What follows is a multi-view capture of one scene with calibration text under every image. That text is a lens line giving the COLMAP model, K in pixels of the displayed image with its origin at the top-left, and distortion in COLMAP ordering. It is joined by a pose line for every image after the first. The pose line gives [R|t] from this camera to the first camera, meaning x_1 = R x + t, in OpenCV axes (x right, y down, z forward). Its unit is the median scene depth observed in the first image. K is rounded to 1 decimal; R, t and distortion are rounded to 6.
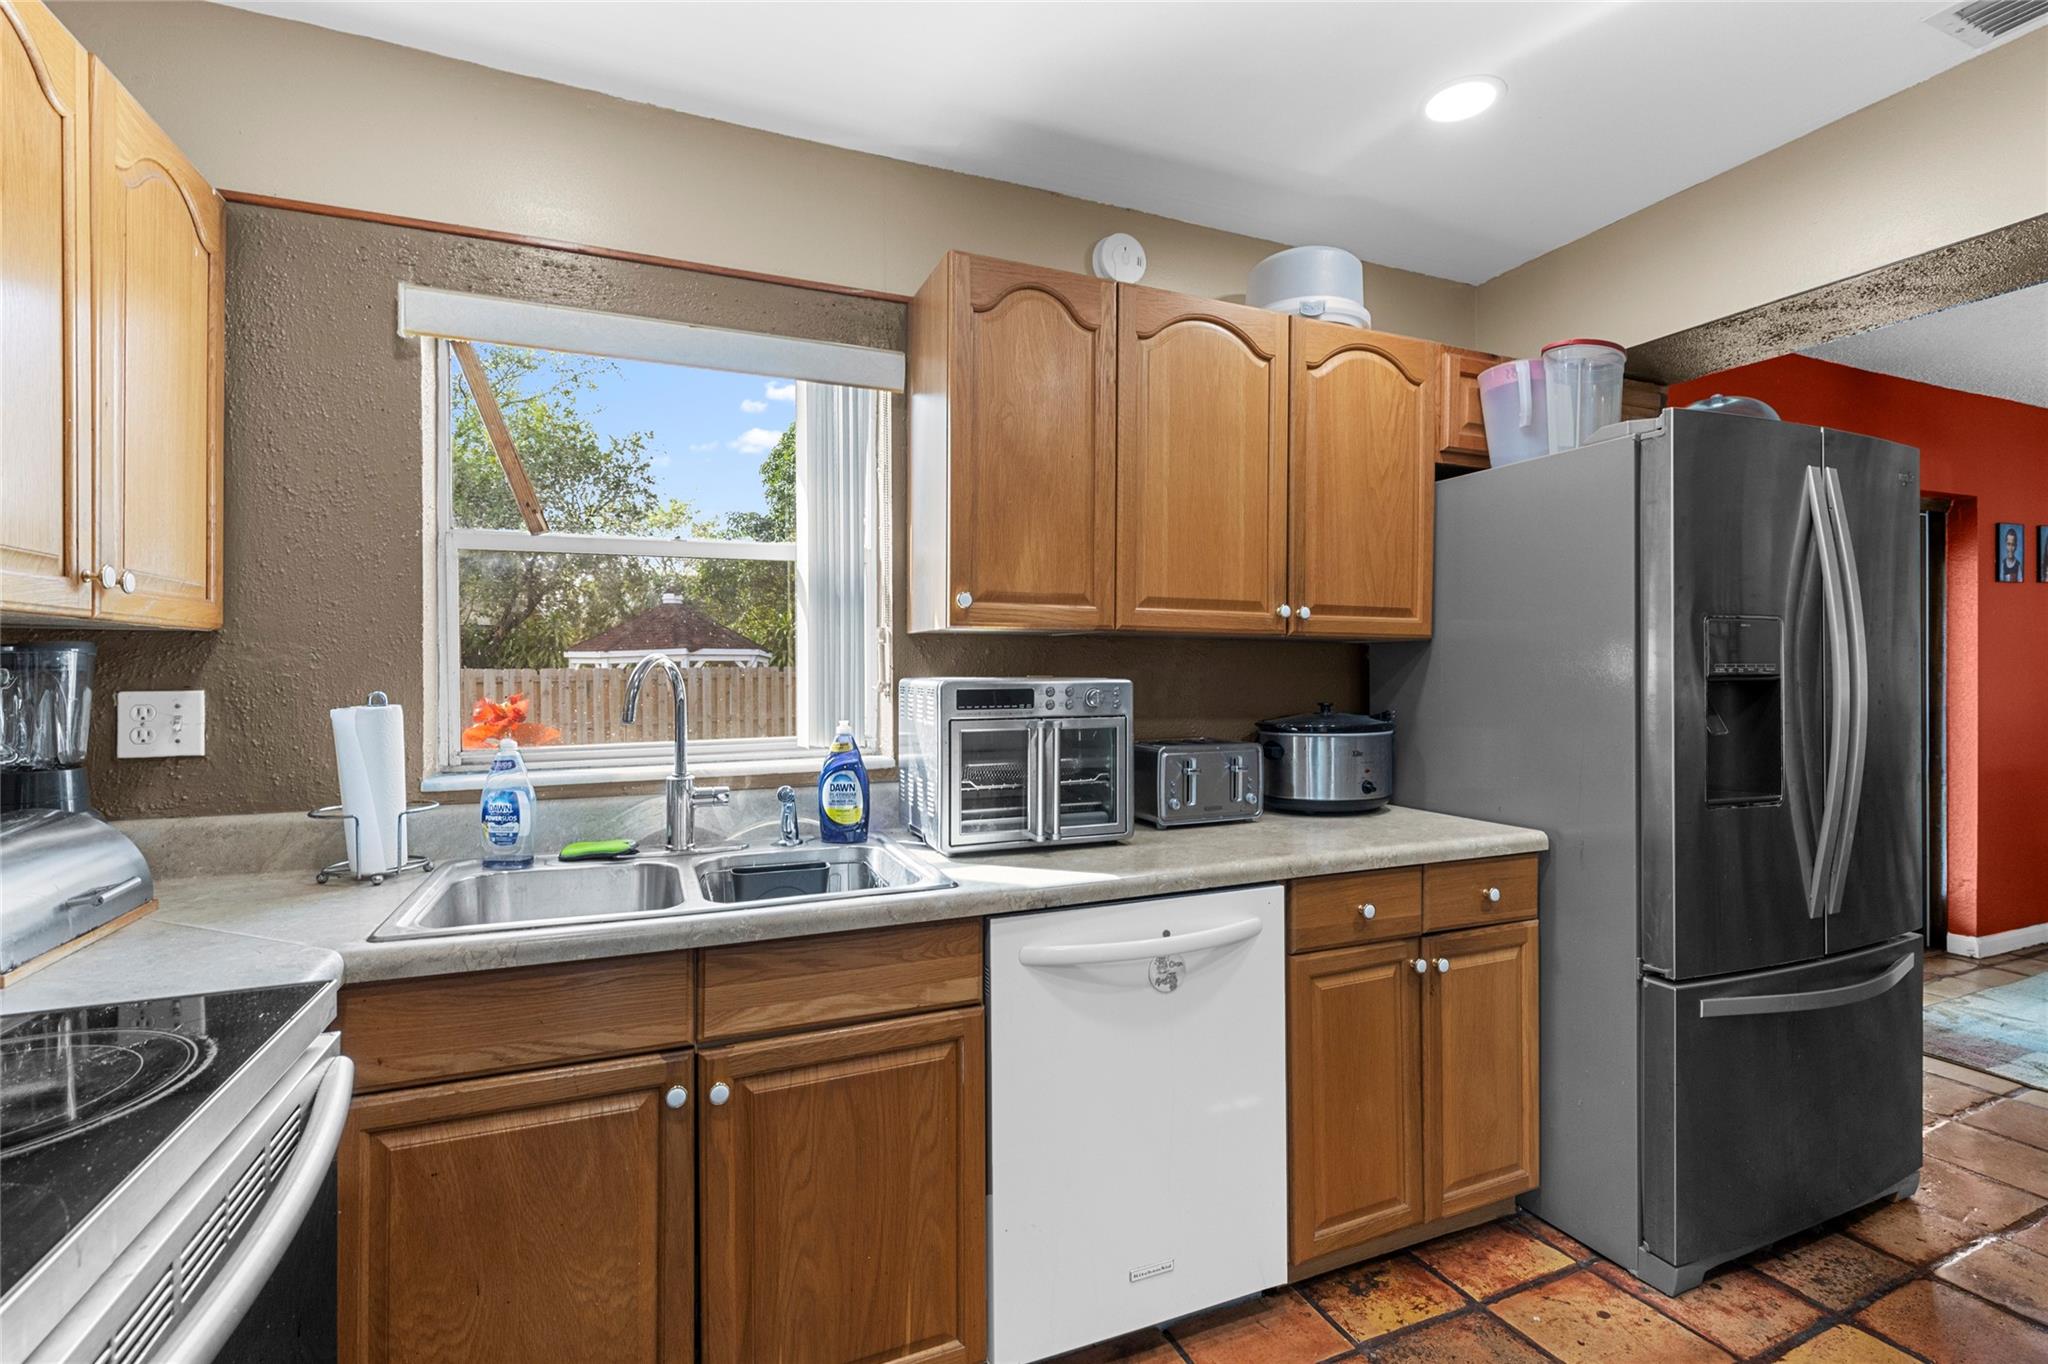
lens RADIAL K [[920.4, 0, 1027.9], [0, 920.4, 664.9], [0, 0, 1]] dist [0.005468, -0.001089]
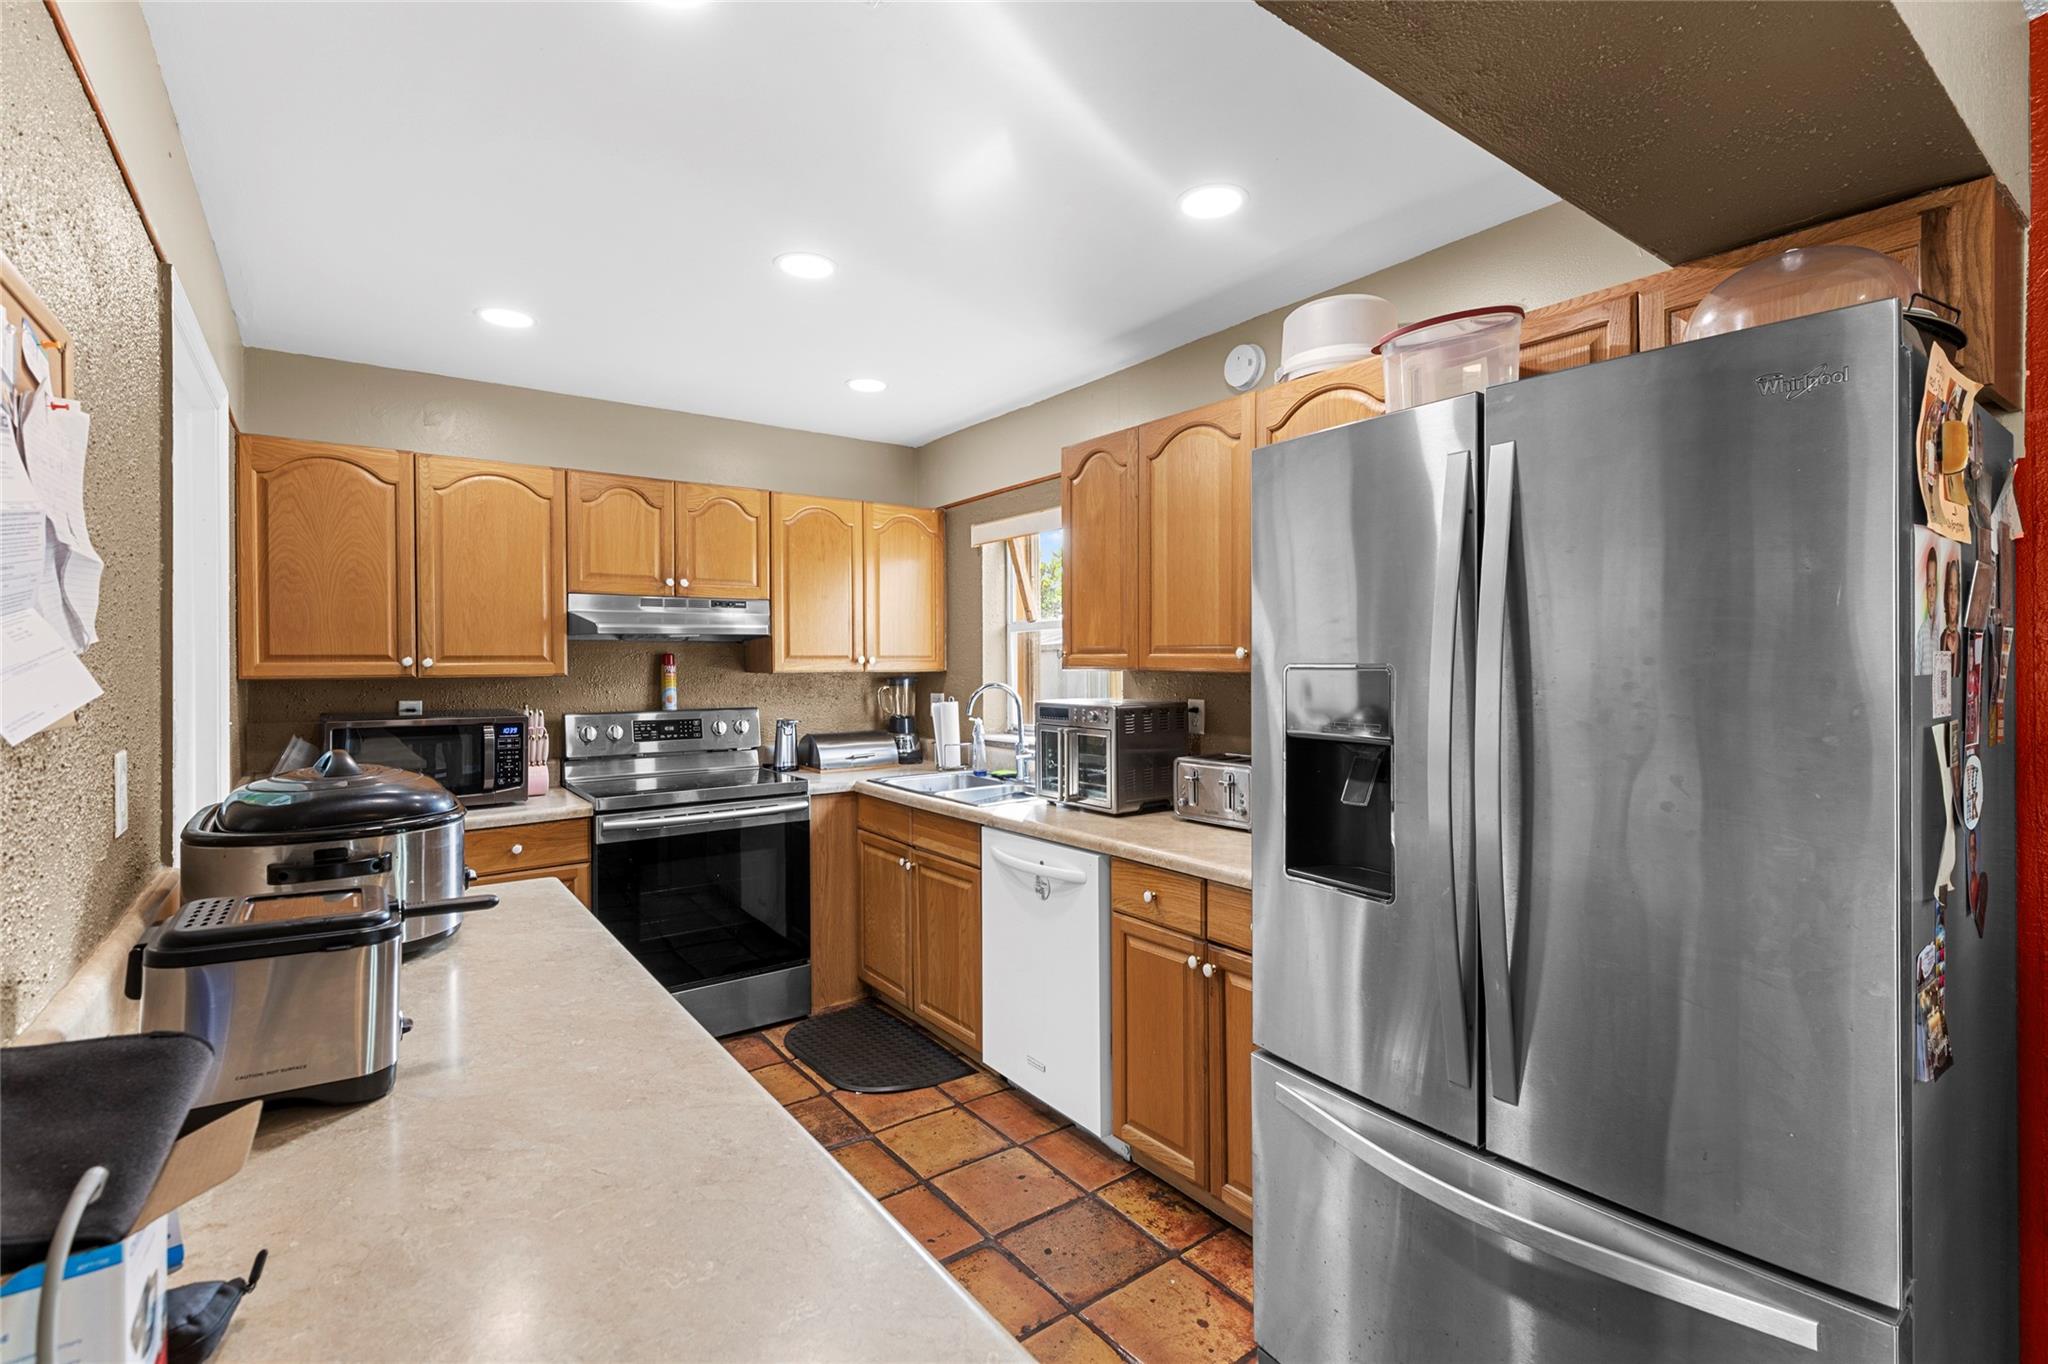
lens RADIAL K [[920.4, 0, 1037.4], [0, 920.4, 667.7], [0, 0, 1]] dist [0.005468, -0.001089]
pose [[0.247765, 0.007726, -0.968789, 1.580987], [0.000699, 0.999967, 0.008154, -0.059059], [0.968820, -0.002697, 0.247751, 0.549009]]
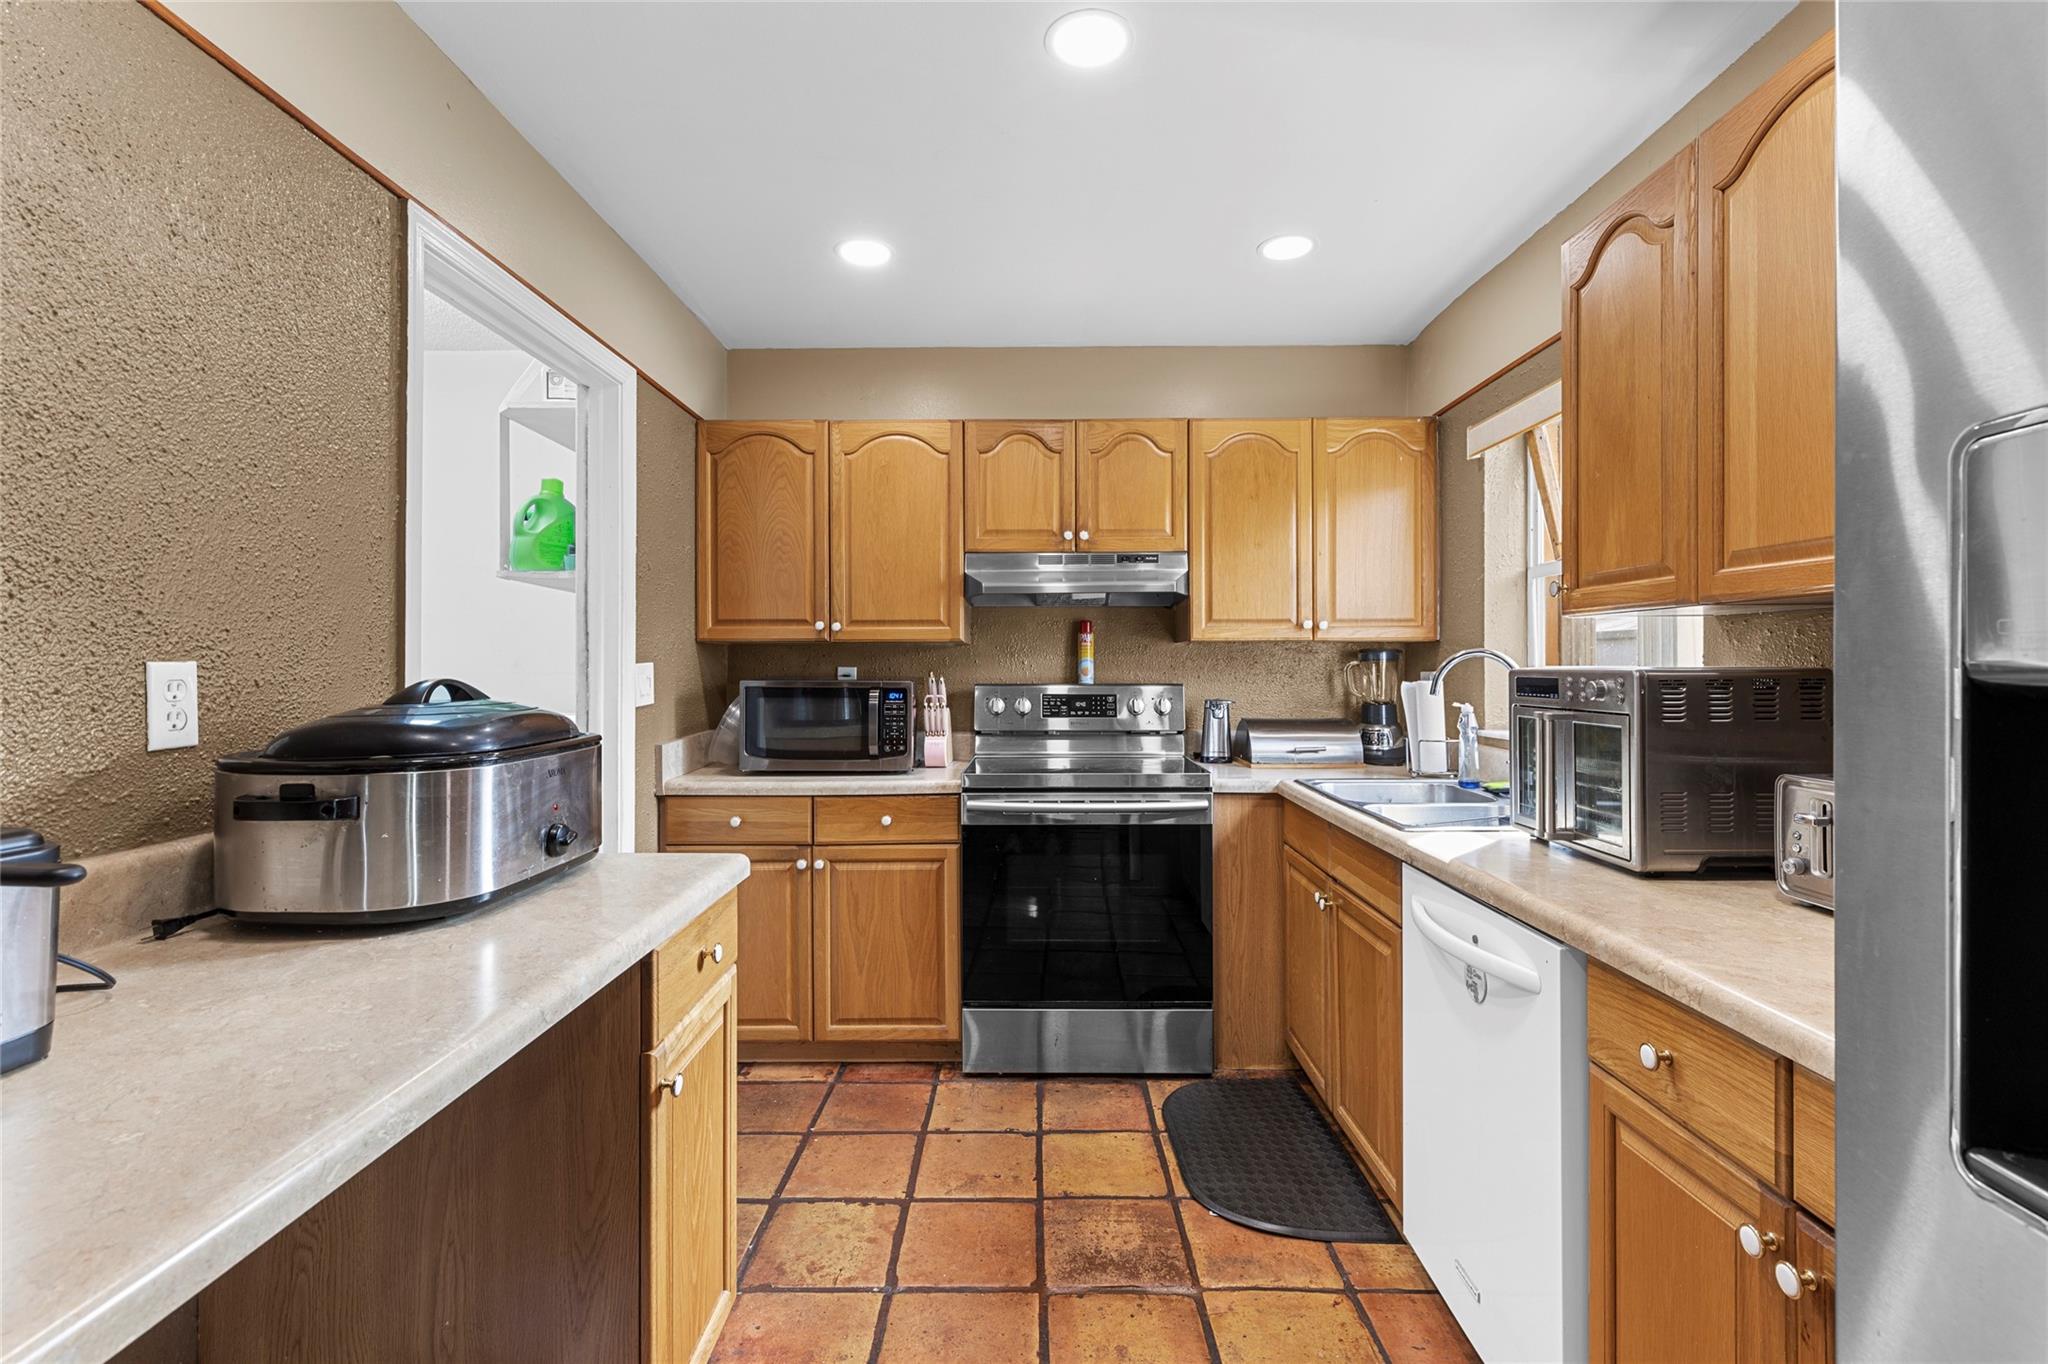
lens RADIAL K [[920.4, 0, 1030.6], [0, 920.4, 665.9], [0, 0, 1]] dist [0.005468, -0.001089]
pose [[-0.388266, 0.002736, -0.921543, 1.096608], [-0.000440, 0.999995, 0.003154, 0.011459], [0.921547, 0.001630, -0.388263, 0.875633]]
